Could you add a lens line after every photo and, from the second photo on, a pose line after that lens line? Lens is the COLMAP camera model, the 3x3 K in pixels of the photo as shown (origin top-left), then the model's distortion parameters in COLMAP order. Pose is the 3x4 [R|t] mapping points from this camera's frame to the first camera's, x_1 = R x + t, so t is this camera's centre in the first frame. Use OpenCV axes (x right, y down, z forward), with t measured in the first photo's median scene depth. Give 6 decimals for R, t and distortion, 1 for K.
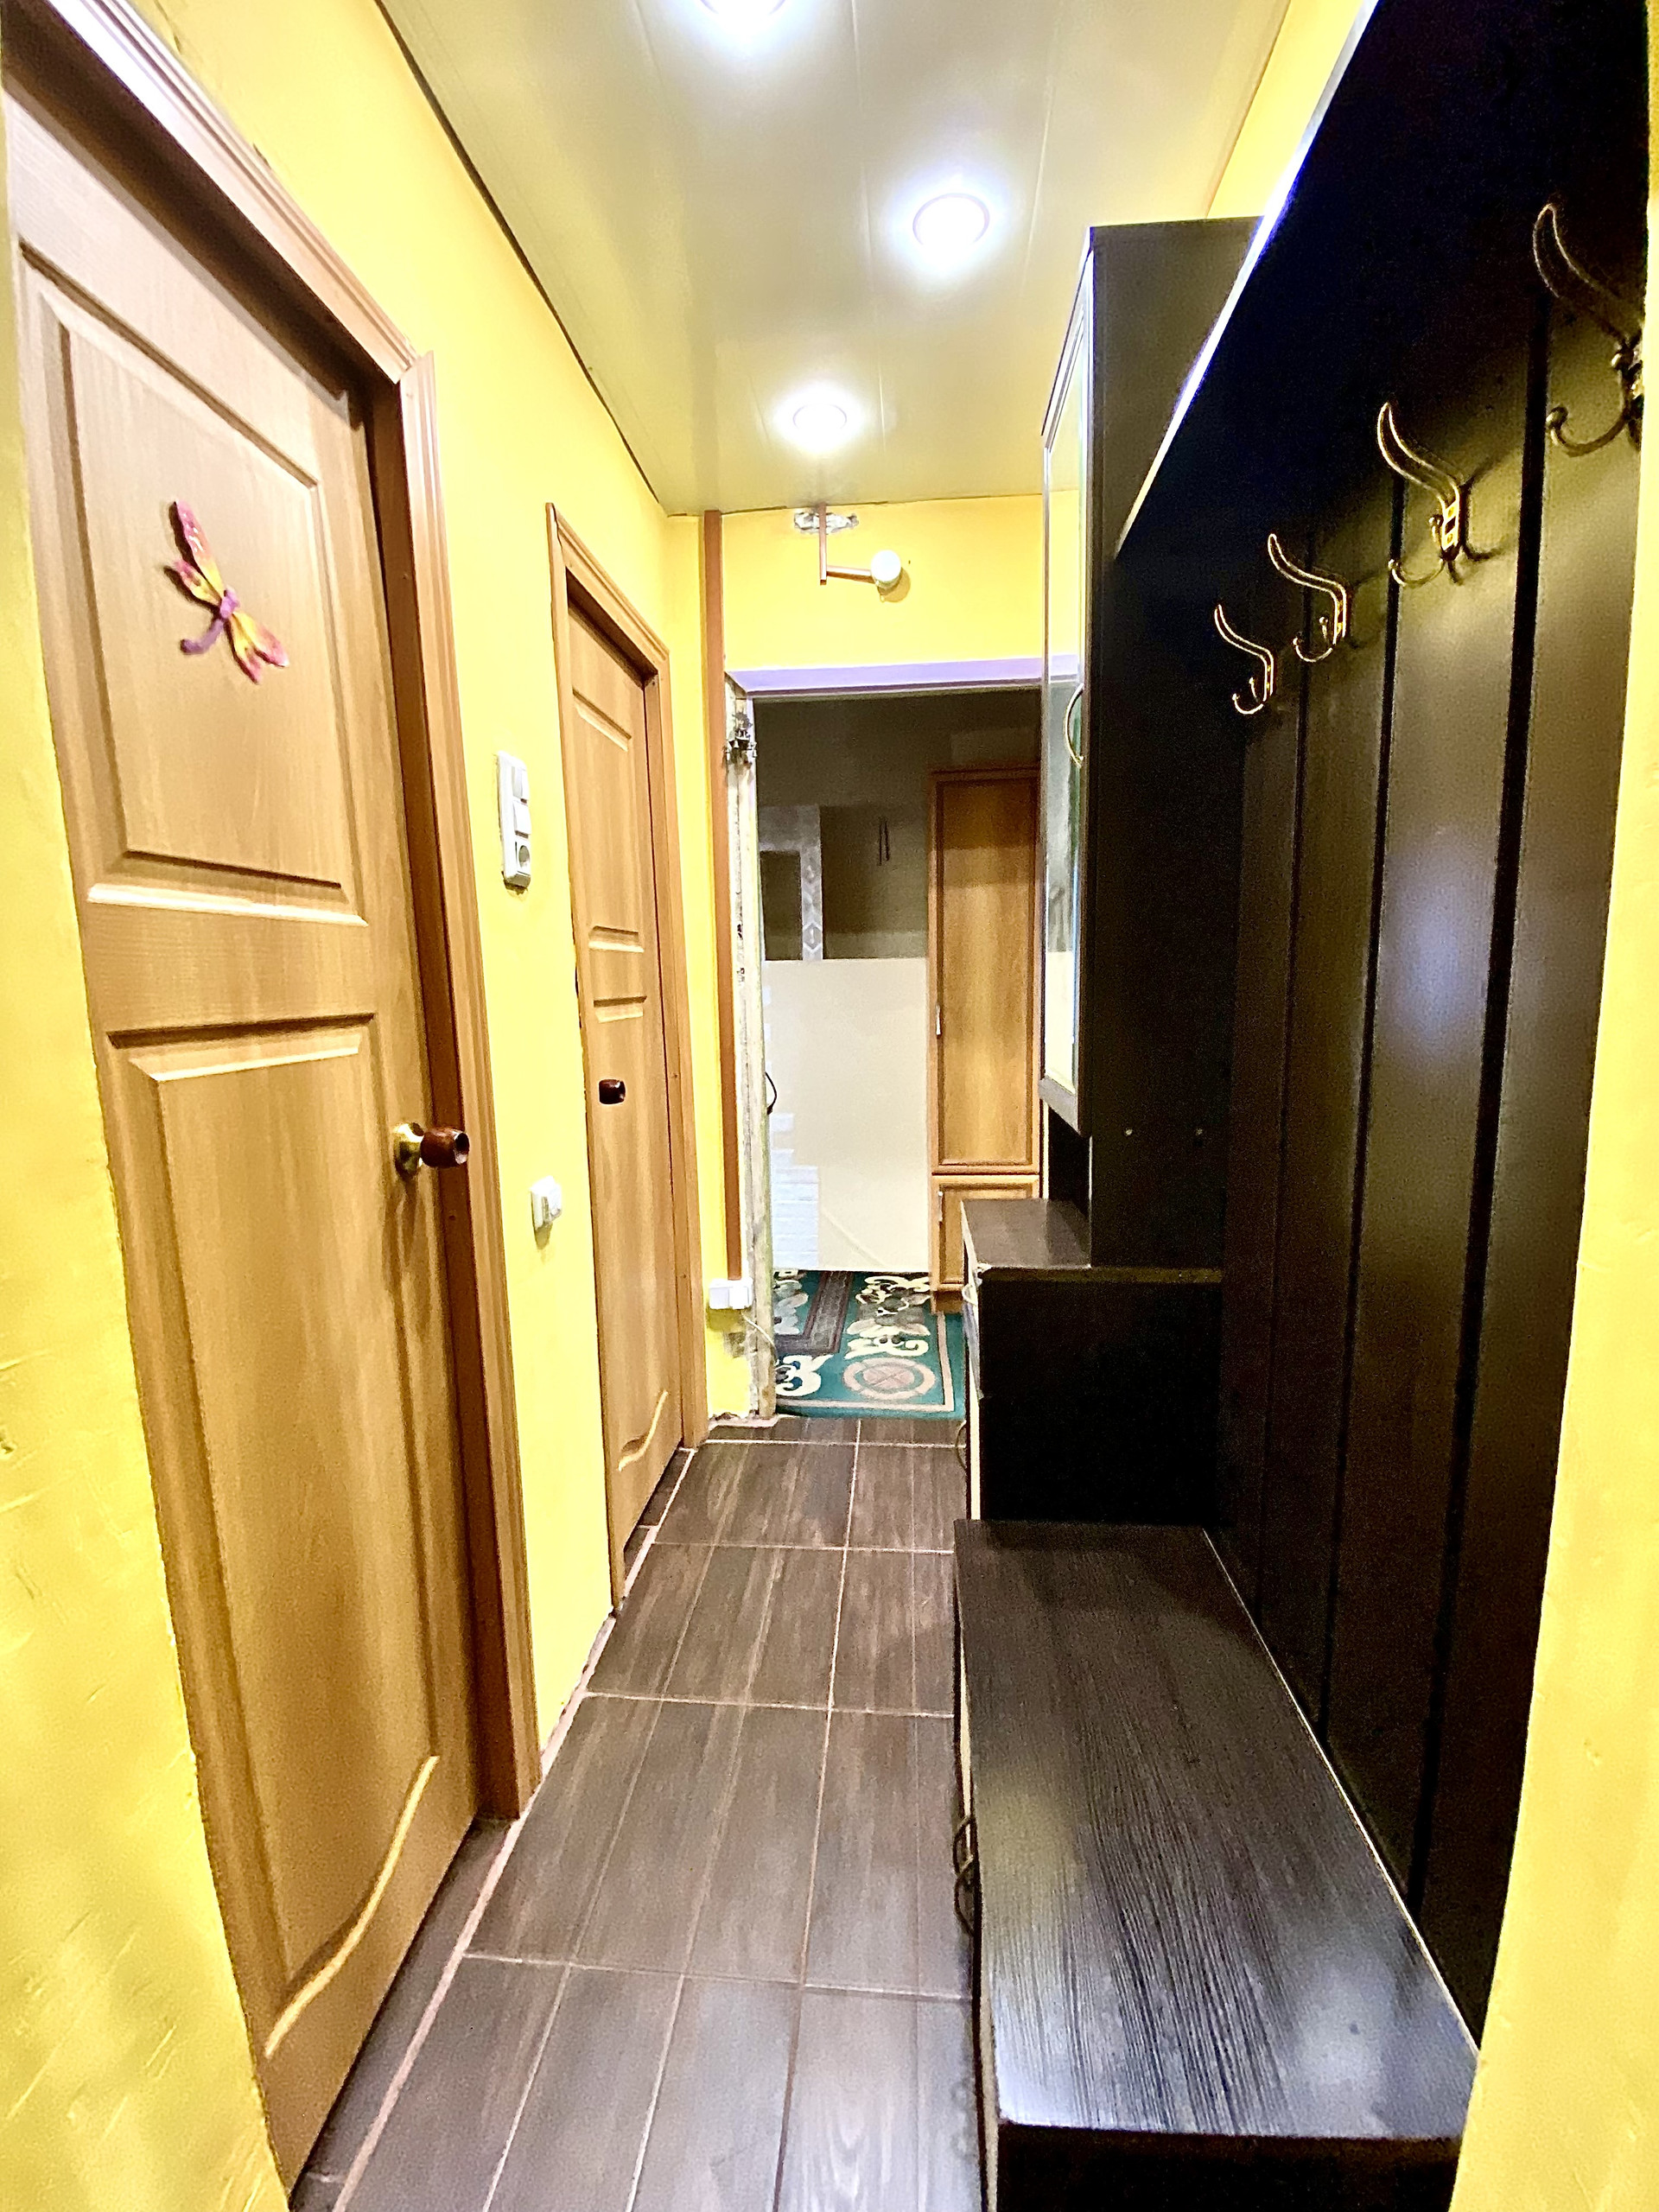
lens RADIAL K [[894.3, 0, 829.5], [0, 894.3, 1106.0], [0, 0, 1]] dist [0.030055, -0.020810]
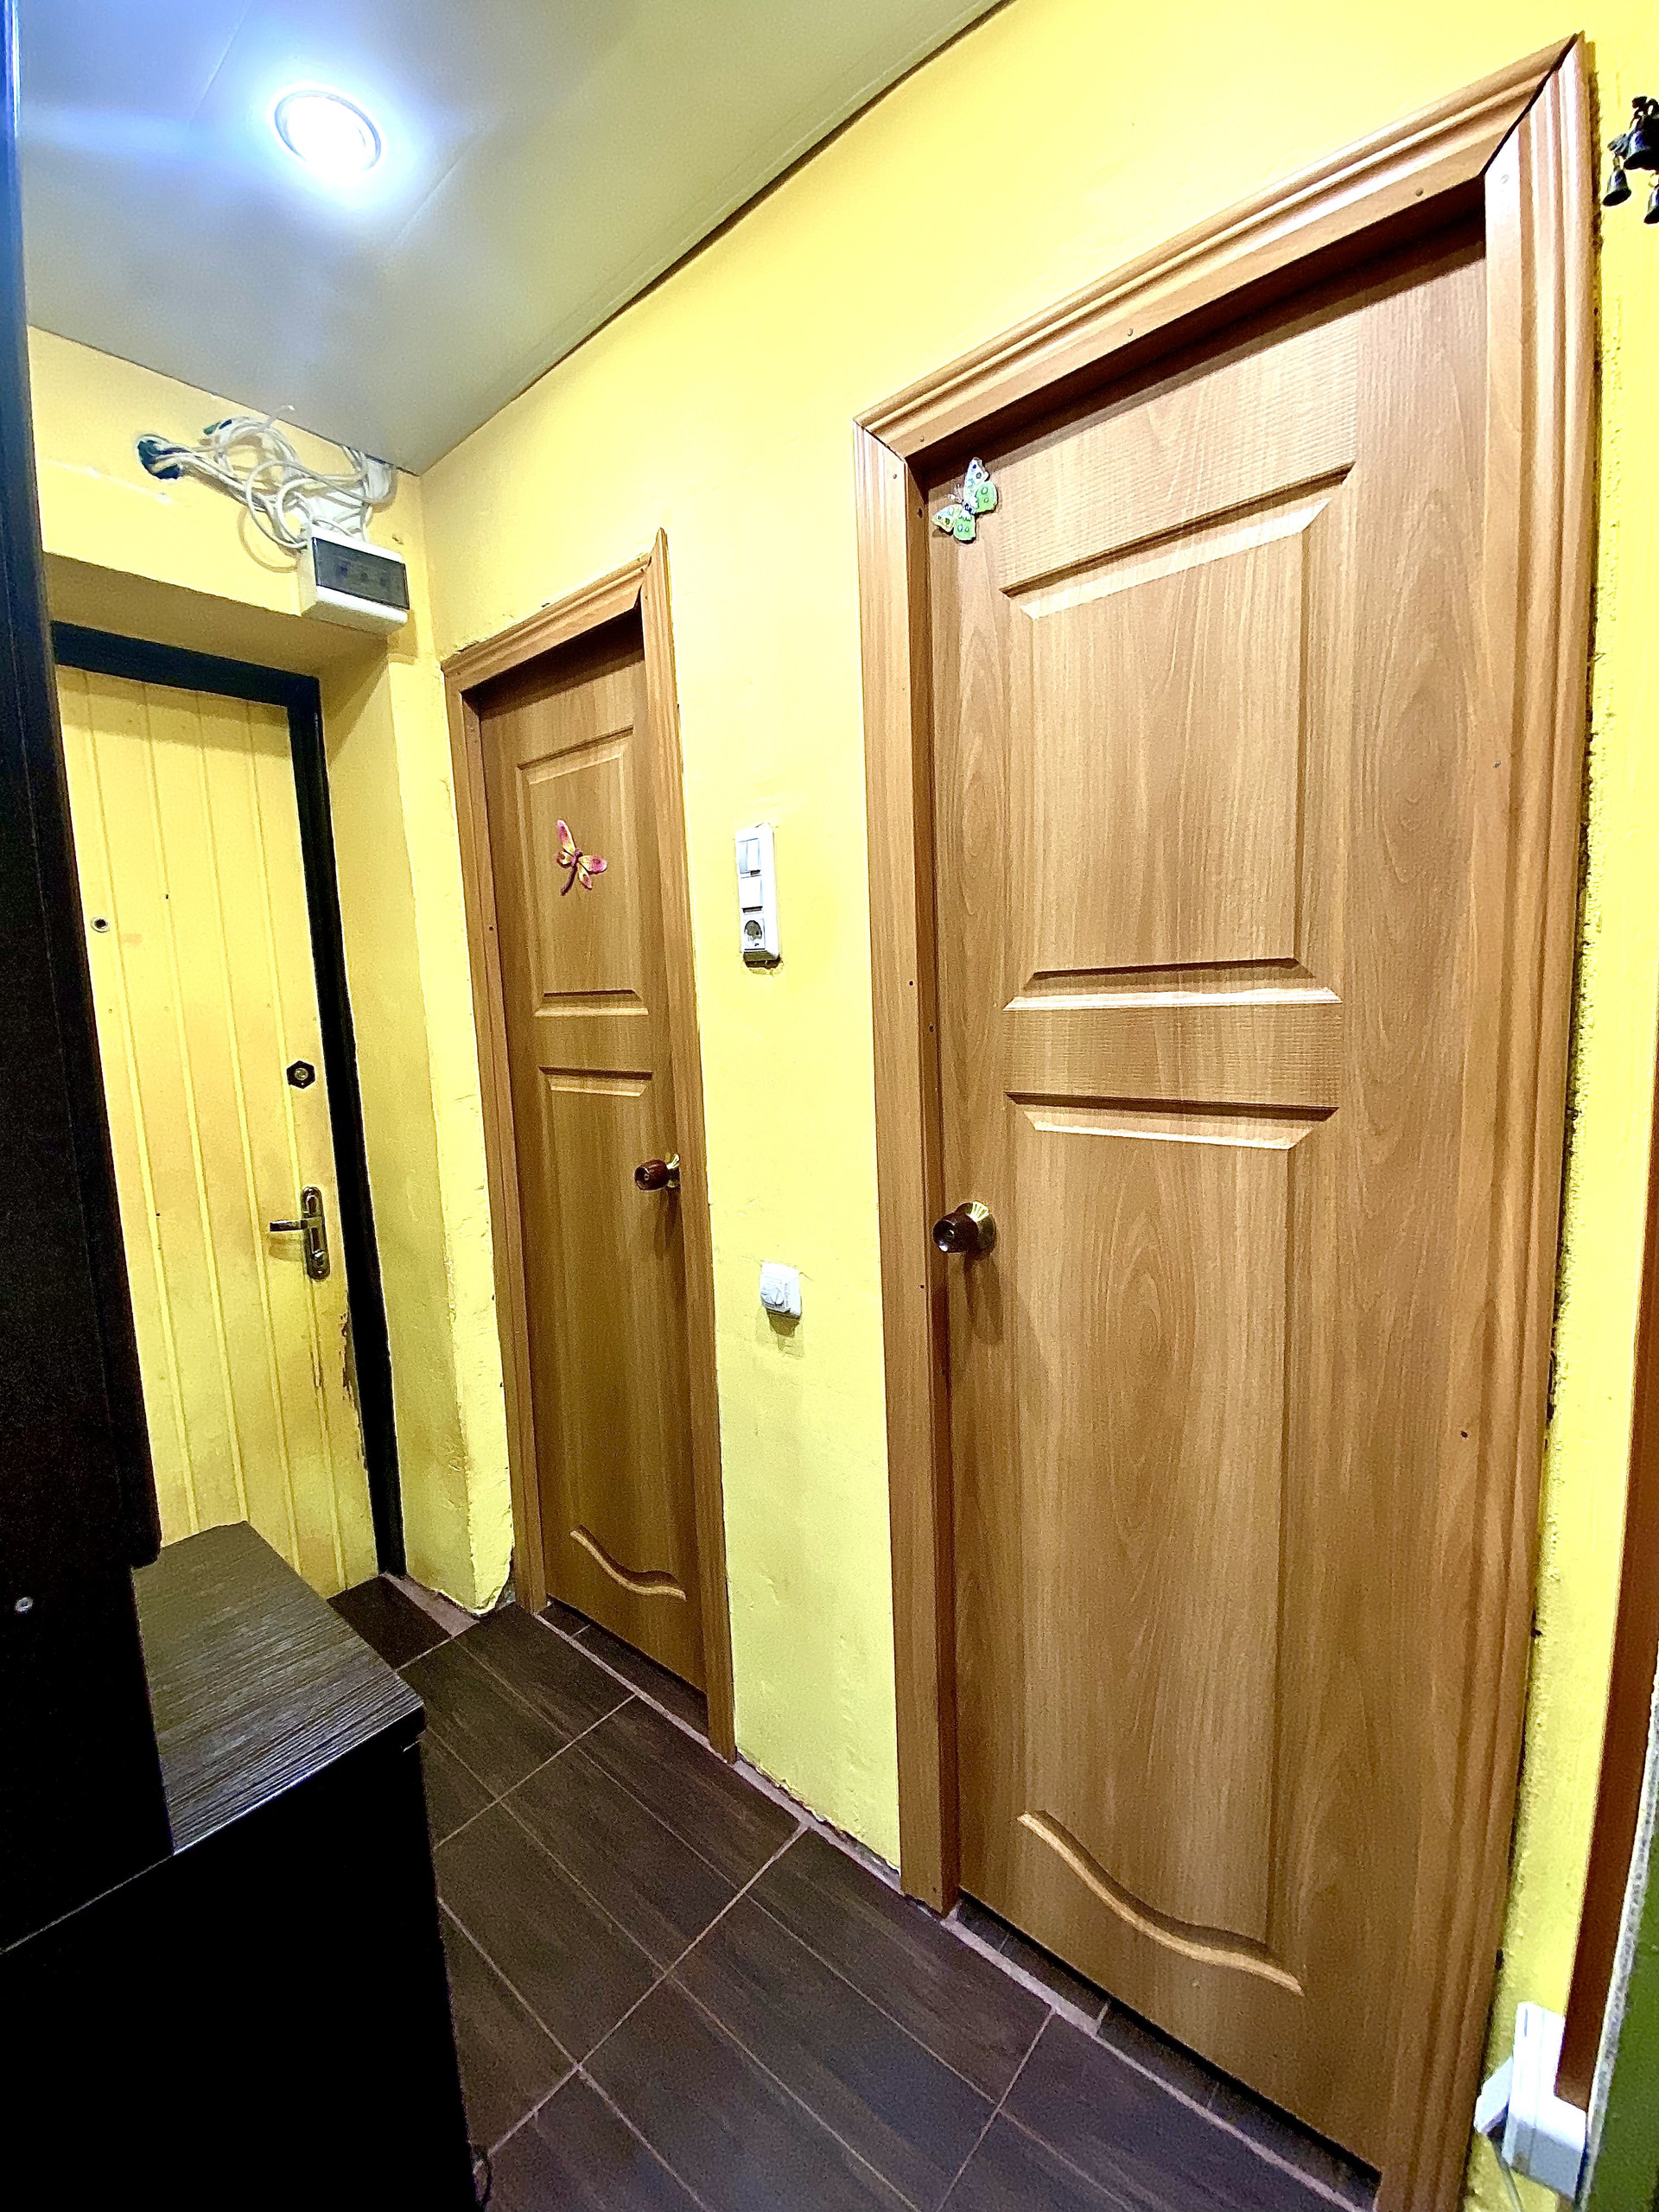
lens RADIAL K [[898.8, 0, 829.5], [0, 898.8, 1106.0], [0, 0, 1]] dist [0.029016, -0.020682]
pose [[-0.574614, 0.143432, -0.805758, 0.550761], [-0.067611, 0.972839, 0.221390, -0.415369], [0.815627, 0.181692, -0.549309, 2.154732]]
